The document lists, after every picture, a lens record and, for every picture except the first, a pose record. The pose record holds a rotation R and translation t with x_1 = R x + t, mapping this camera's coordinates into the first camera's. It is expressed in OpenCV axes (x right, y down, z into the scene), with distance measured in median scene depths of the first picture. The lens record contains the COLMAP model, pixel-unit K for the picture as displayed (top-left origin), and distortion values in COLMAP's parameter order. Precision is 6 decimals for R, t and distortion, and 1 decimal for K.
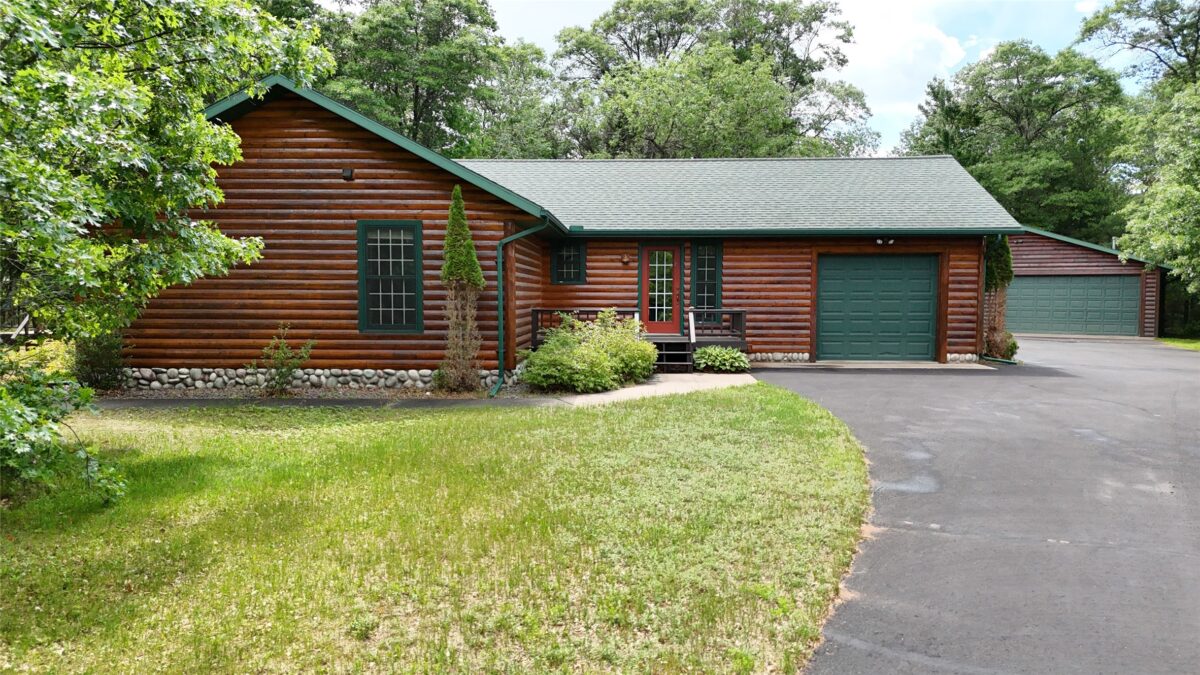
lens RADIAL K [[890.5, 0, 600.1], [0, 890.5, 334.9], [0, 0, 1]] dist [0.063321, -0.006159]
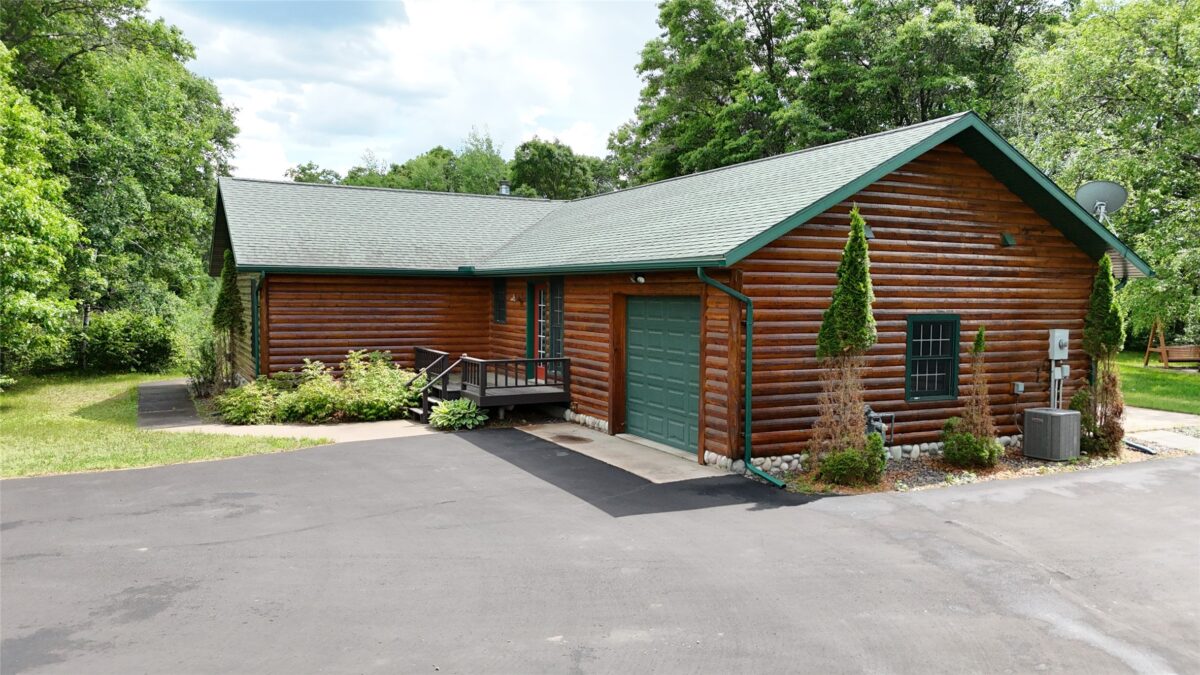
lens RADIAL K [[890.5, 0, 600.1], [0, 890.5, 334.9], [0, 0, 1]] dist [0.063321, -0.006159]
pose [[0.460576, 0.041155, -0.886666, 0.921608], [-0.086713, 0.996233, 0.001198, -0.056256], [0.883374, 0.076333, 0.462410, 0.635698]]
